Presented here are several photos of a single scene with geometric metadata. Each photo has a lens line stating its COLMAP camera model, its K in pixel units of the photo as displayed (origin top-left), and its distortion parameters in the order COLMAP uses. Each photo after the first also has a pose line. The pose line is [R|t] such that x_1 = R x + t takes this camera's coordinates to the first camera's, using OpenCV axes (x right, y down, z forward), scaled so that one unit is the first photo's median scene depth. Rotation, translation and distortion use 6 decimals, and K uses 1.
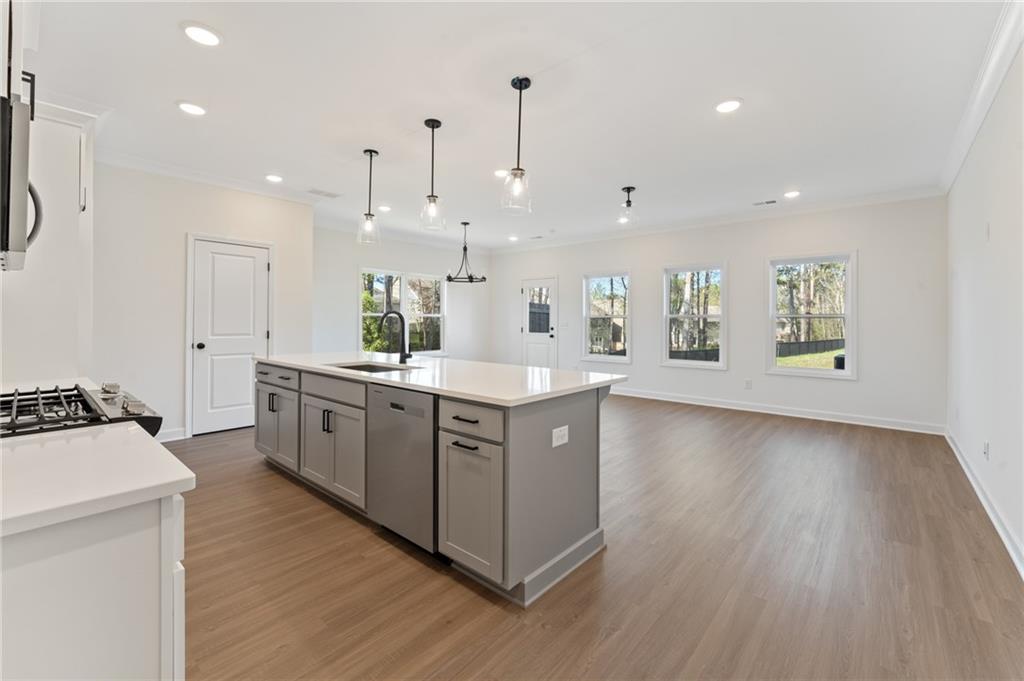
lens RADIAL K [[433.0, 0, 512.6], [0, 433.0, 319.9], [0, 0, 1]] dist [-0.002286, -0.000230]
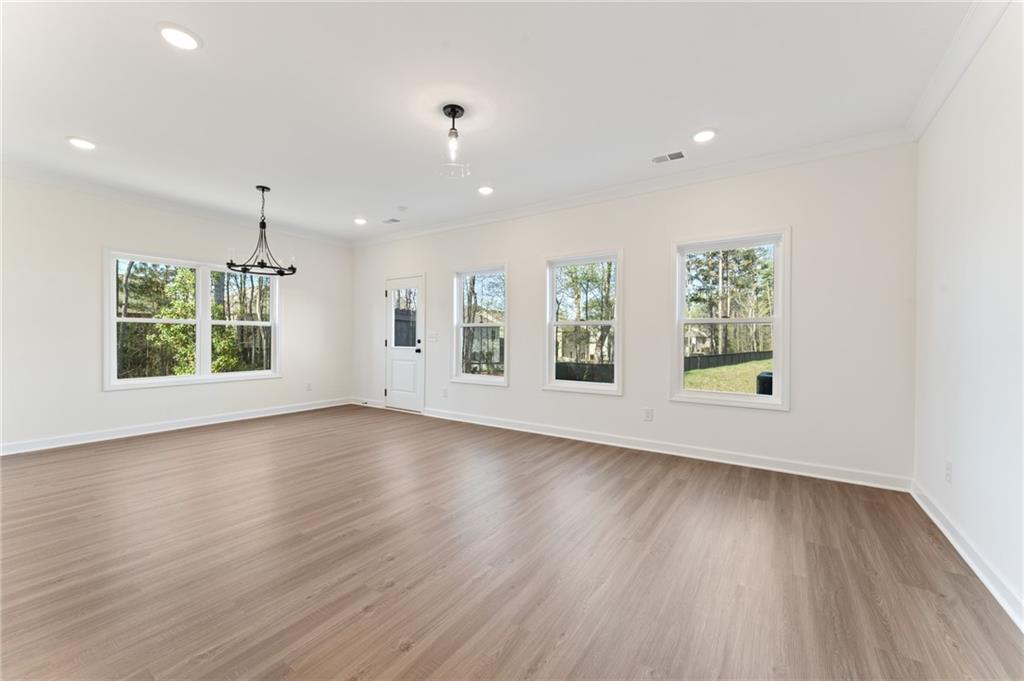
lens RADIAL K [[405.6, 0, 512.0], [0, 405.6, 340.5], [0, 0, 1]] dist [0.001058, 0.000064]
pose [[0.993286, -0.001945, 0.115666, 0.255325], [0.000525, 0.999924, 0.012309, 0.015148], [-0.115681, -0.012166, 0.993212, 0.374128]]
